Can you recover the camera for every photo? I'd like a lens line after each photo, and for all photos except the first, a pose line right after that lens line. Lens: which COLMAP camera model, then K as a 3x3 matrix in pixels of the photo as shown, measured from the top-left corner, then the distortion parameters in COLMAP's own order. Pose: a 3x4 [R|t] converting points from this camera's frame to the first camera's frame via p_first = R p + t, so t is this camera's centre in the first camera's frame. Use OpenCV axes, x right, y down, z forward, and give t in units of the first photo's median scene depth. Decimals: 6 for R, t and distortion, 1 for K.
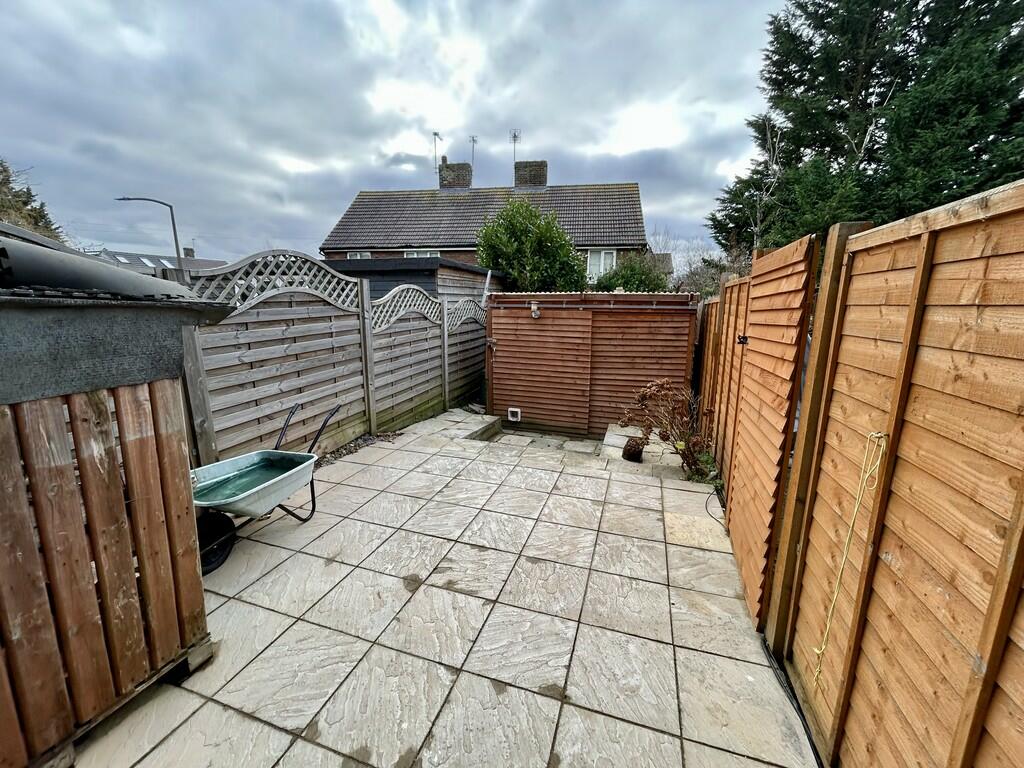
lens RADIAL K [[412.7, 0, 512.0], [0, 412.7, 384.0], [0, 0, 1]] dist [0.000861, 0.000173]
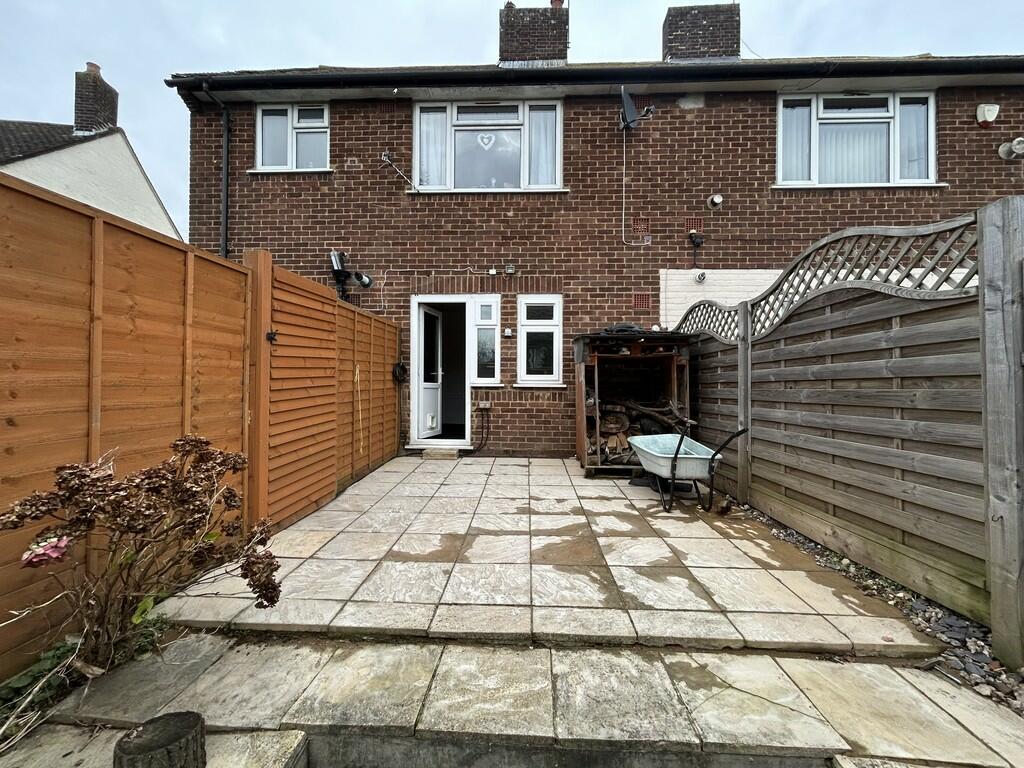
lens RADIAL K [[412.7, 0, 512.0], [0, 412.7, 384.0], [0, 0, 1]] dist [0.000861, 0.000173]
pose [[-0.962498, -0.013073, -0.270972, 0.184117], [-0.069474, 0.977408, 0.199616, -0.168577], [0.262241, 0.210955, -0.941662, 1.531731]]
